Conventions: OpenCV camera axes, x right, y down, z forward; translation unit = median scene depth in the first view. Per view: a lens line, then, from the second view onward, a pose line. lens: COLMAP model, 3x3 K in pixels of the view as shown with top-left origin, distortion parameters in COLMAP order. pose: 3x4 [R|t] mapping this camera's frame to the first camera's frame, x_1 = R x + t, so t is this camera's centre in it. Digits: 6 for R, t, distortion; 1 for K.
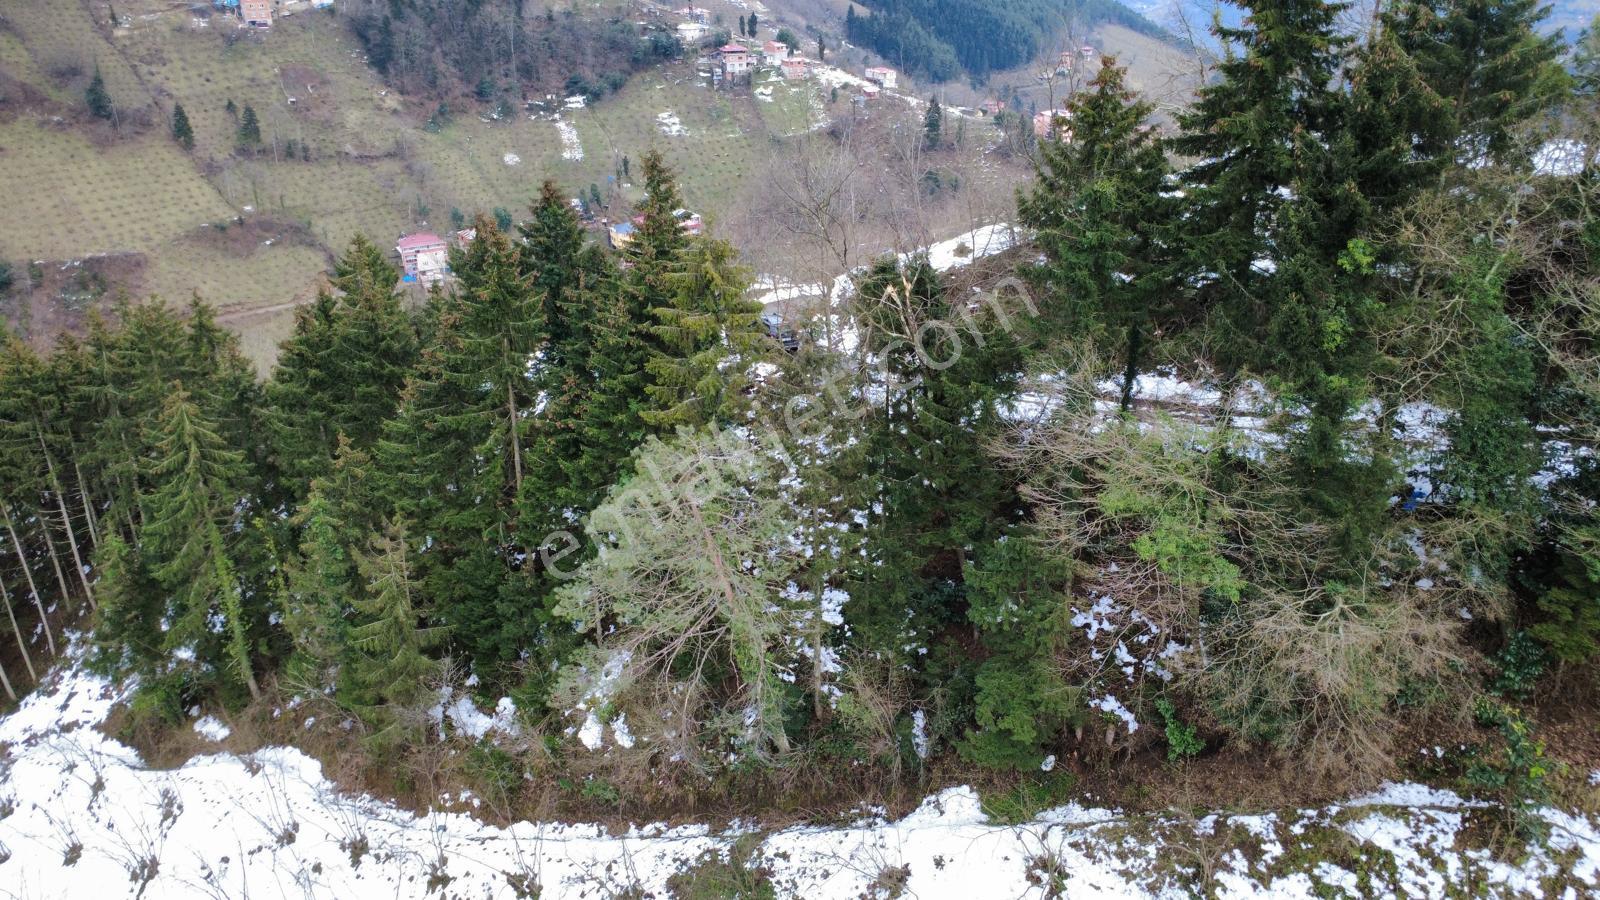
lens RADIAL K [[1164.8, 0, 799.6], [0, 1164.8, 446.0], [0, 0, 1]] dist [-0.002726, 0.004879]
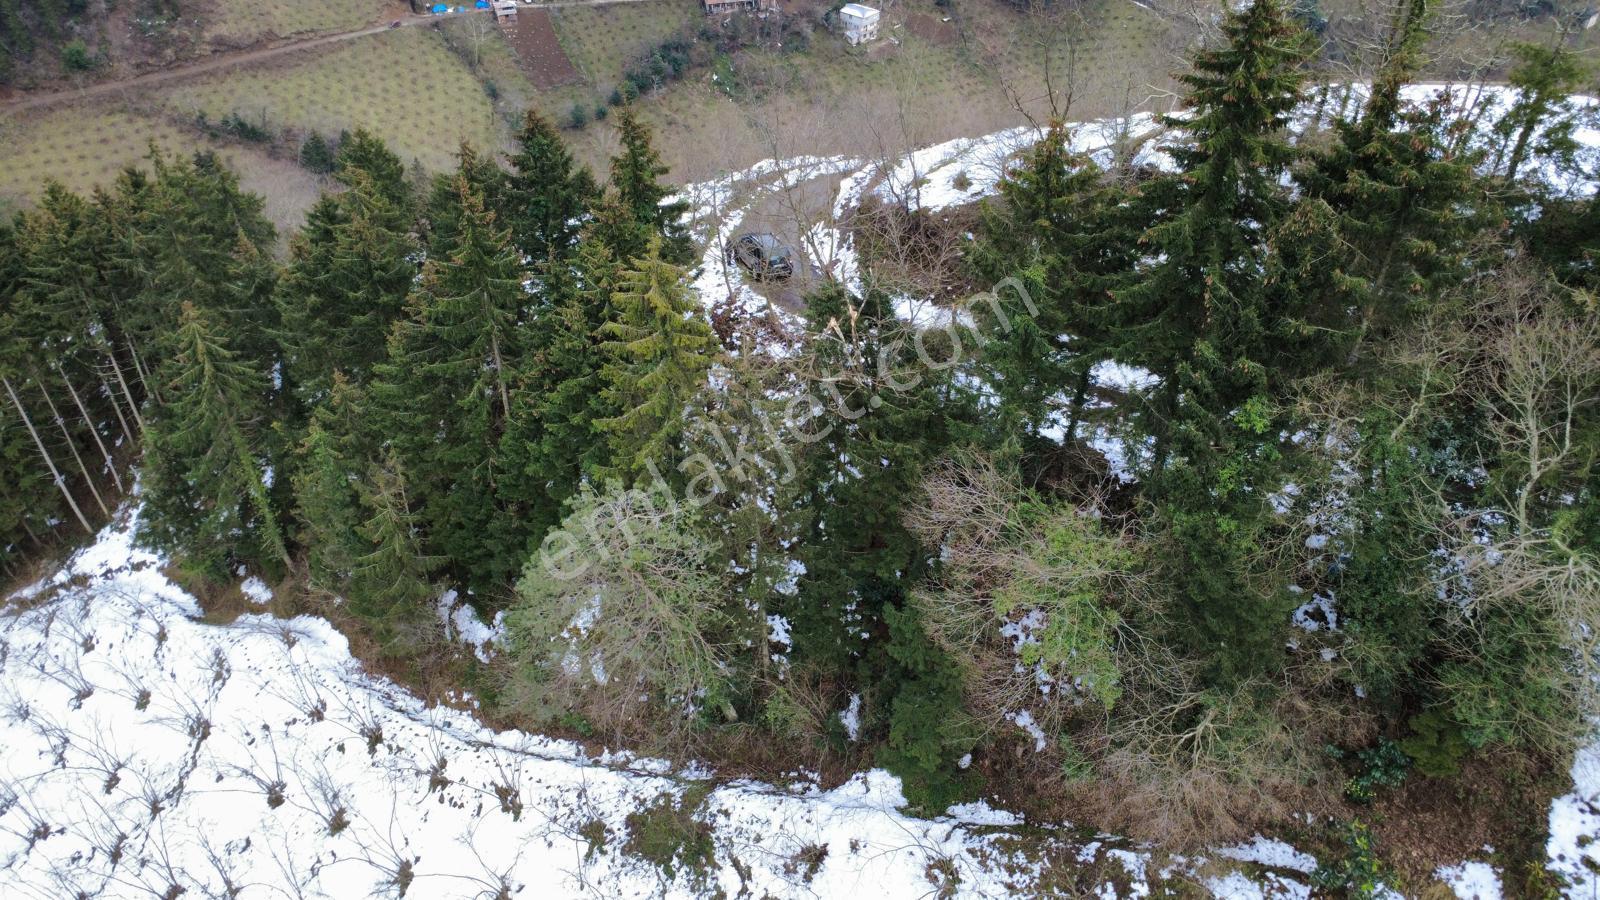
lens RADIAL K [[1164.8, 0, 800.2], [0, 1164.8, 445.5], [0, 0, 1]] dist [-0.002726, 0.004879]
pose [[0.996492, 0.047829, -0.068675, 0.094632], [-0.030348, 0.971260, 0.236080, -0.205131], [0.077993, -0.233168, 0.969304, 0.006082]]
